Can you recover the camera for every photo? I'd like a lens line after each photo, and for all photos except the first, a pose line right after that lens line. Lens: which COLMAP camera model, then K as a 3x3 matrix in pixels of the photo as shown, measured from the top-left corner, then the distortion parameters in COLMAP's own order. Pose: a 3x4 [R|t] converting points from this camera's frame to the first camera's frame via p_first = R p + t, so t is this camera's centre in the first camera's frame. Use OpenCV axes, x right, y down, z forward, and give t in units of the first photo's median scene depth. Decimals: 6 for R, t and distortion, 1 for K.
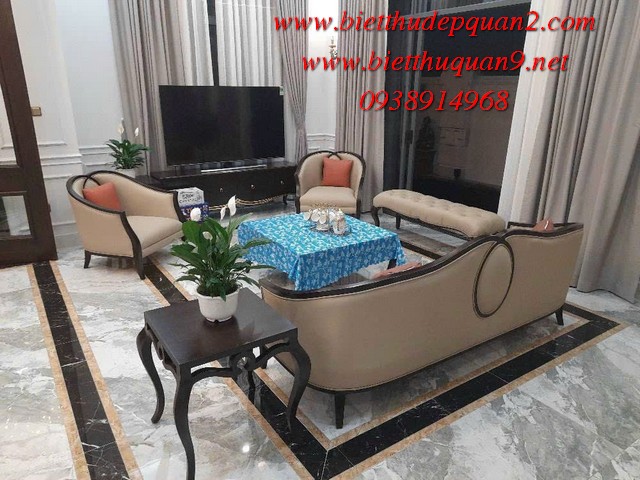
lens RADIAL K [[471.7, 0, 320.0], [0, 471.7, 240.0], [0, 0, 1]] dist [0.004571, 0.001869]
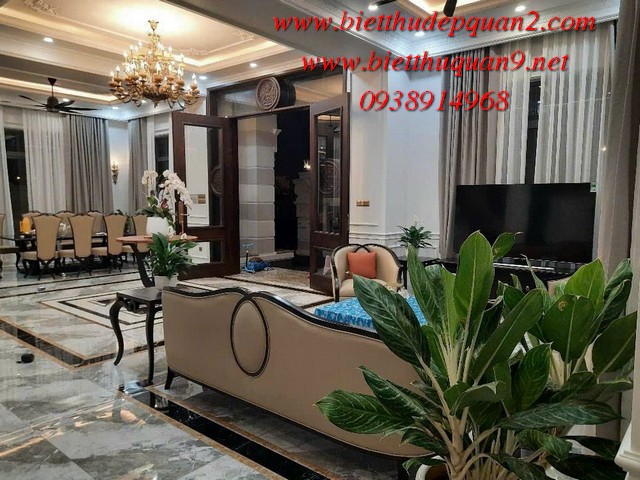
lens RADIAL K [[471.7, 0, 320.0], [0, 471.7, 240.0], [0, 0, 1]] dist [0.004571, 0.001869]
pose [[0.283444, 0.075261, -0.956031, 0.629634], [-0.303323, 0.952771, -0.014925, -0.067843], [0.909755, 0.294216, 0.292885, 0.354722]]
